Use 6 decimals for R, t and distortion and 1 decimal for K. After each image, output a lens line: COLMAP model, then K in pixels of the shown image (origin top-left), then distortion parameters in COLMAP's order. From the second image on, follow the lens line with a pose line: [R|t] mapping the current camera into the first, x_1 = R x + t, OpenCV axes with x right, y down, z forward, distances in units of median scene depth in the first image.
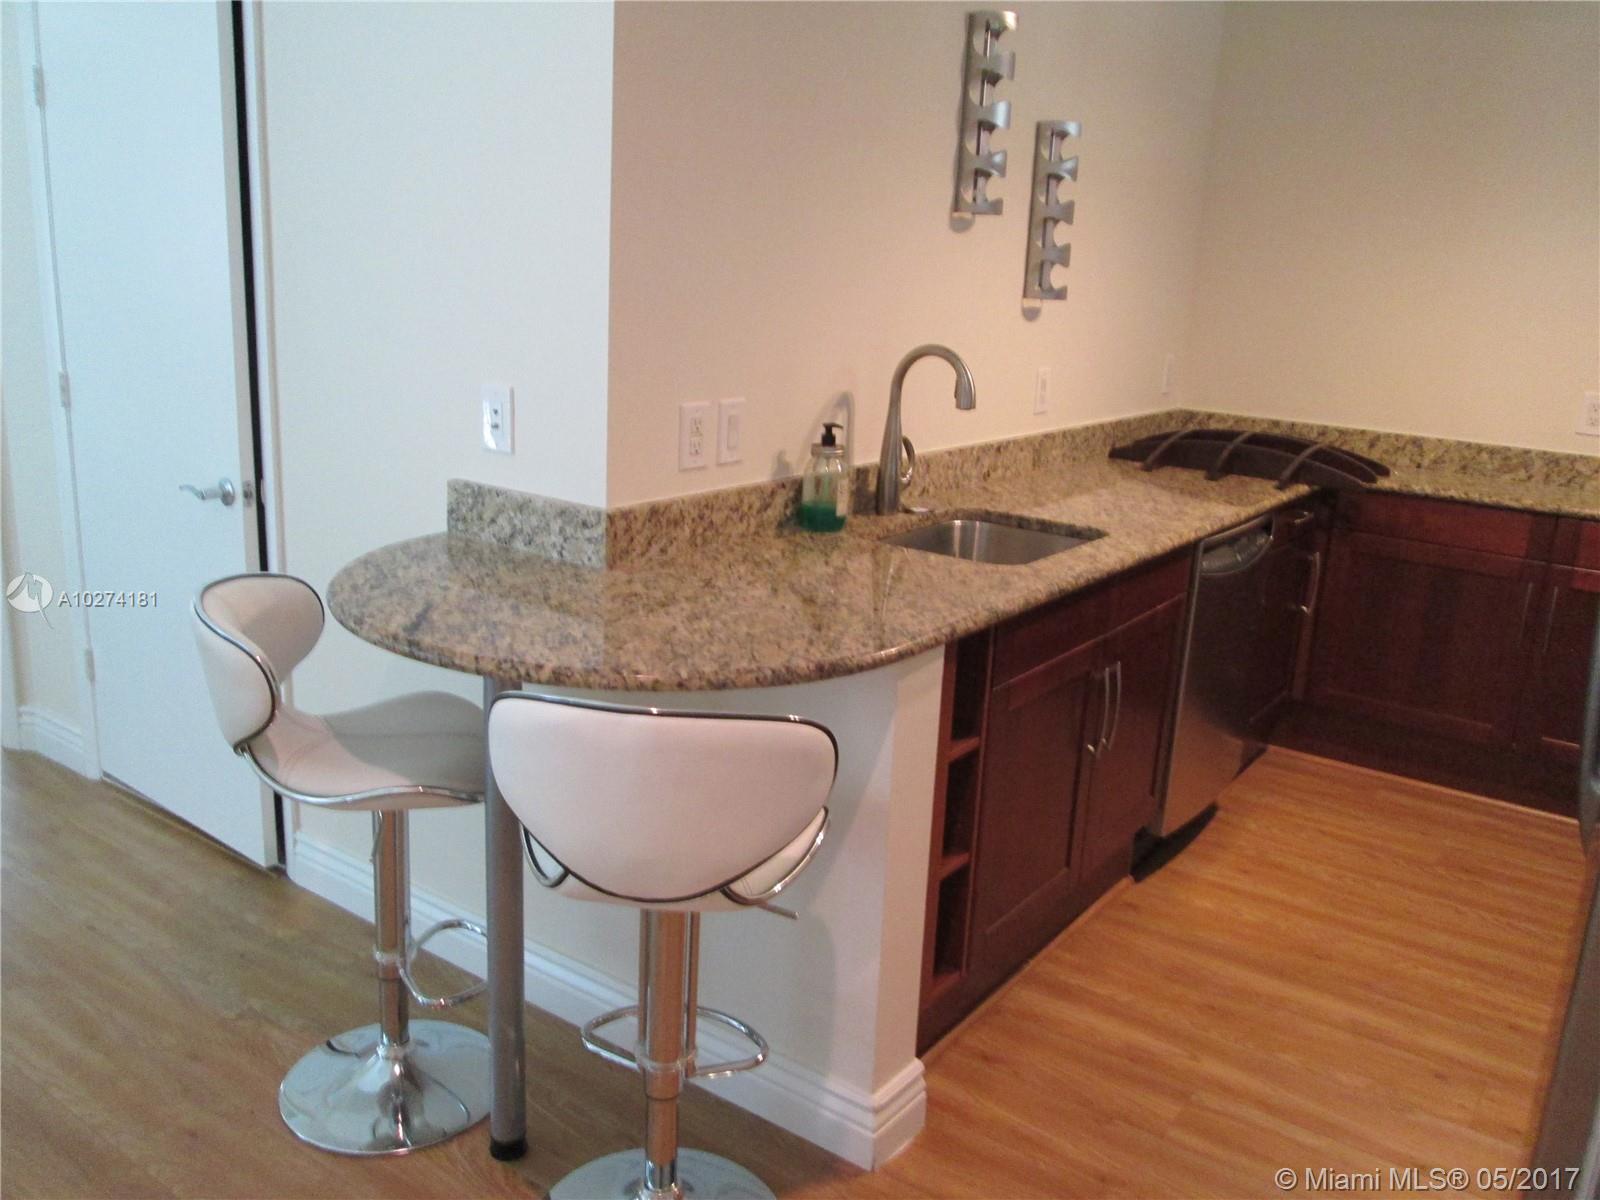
lens RADIAL K [[1351.1, 0, 797.2], [0, 1351.1, 600.0], [0, 0, 1]] dist [-0.032724, 0.000356]
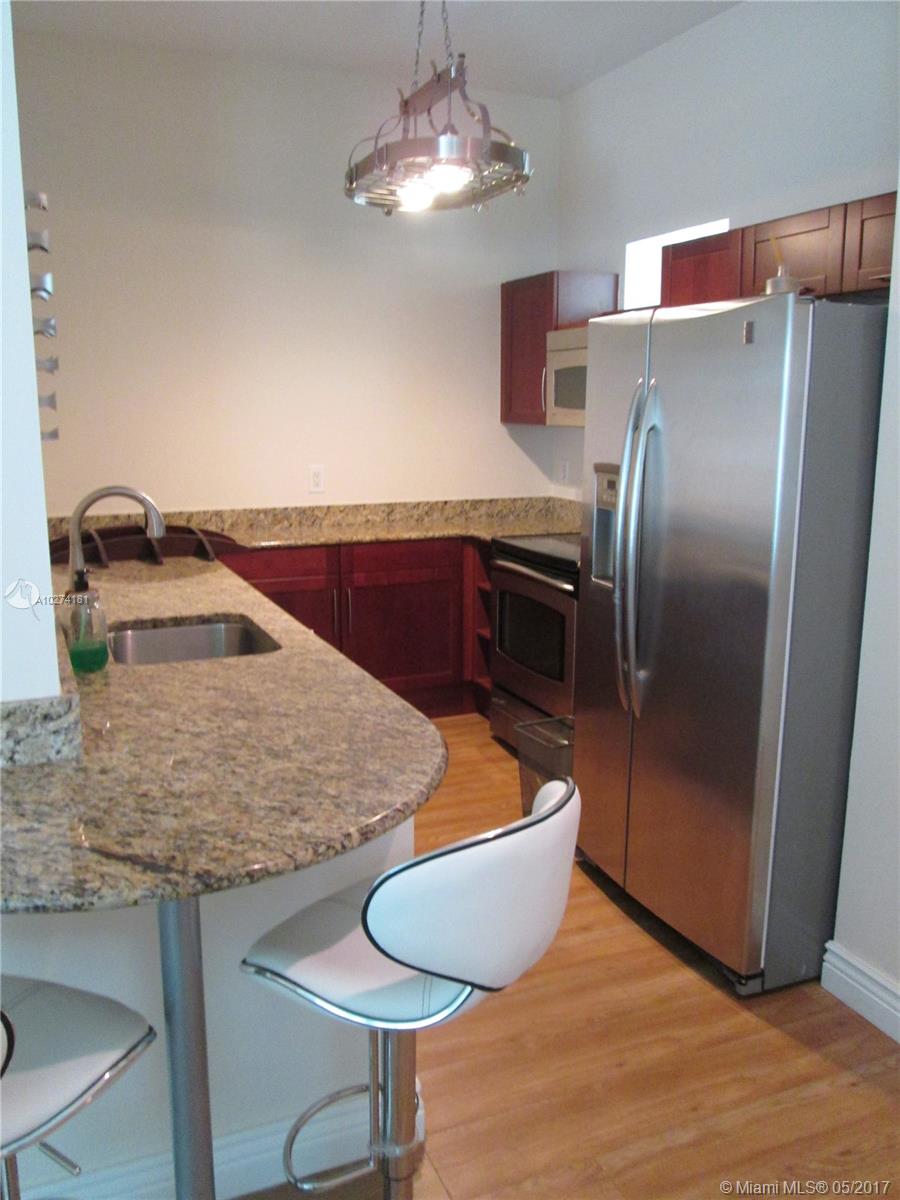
lens RADIAL K [[1013.3, 0, 451.1], [0, 1013.3, 600.8], [0, 0, 1]] dist [-0.032724, 0.000356]
pose [[0.515150, -0.214592, 0.829802, -0.542934], [0.239651, 0.965598, 0.100932, -0.130113], [-0.822914, 0.146867, 0.548855, 0.364243]]
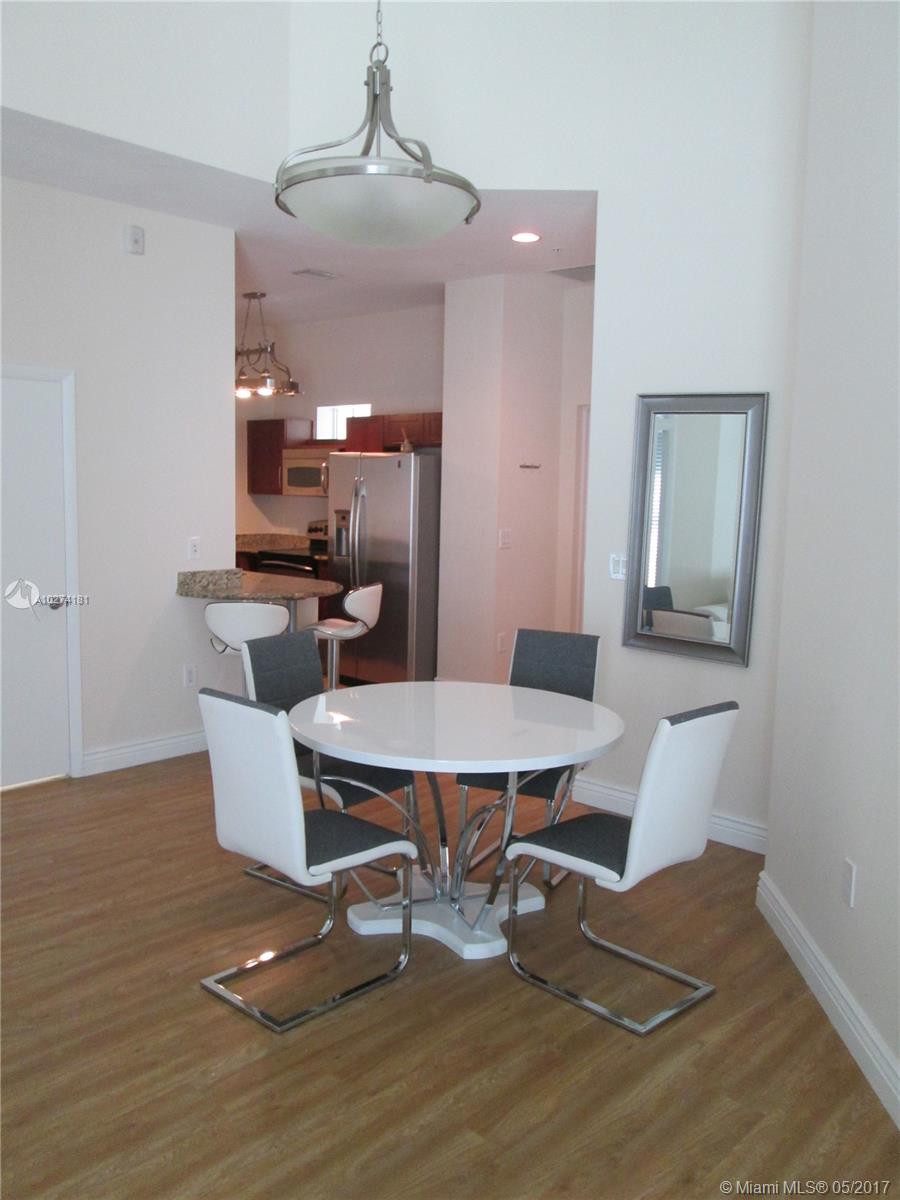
lens RADIAL K [[1013.3, 0, 447.7], [0, 1013.3, 601.2], [0, 0, 1]] dist [-0.032724, 0.000356]
pose [[0.122570, -0.167860, 0.978161, -2.409322], [0.238770, 0.961632, 0.135104, -0.192124], [-0.963310, 0.216996, 0.157947, 0.114196]]
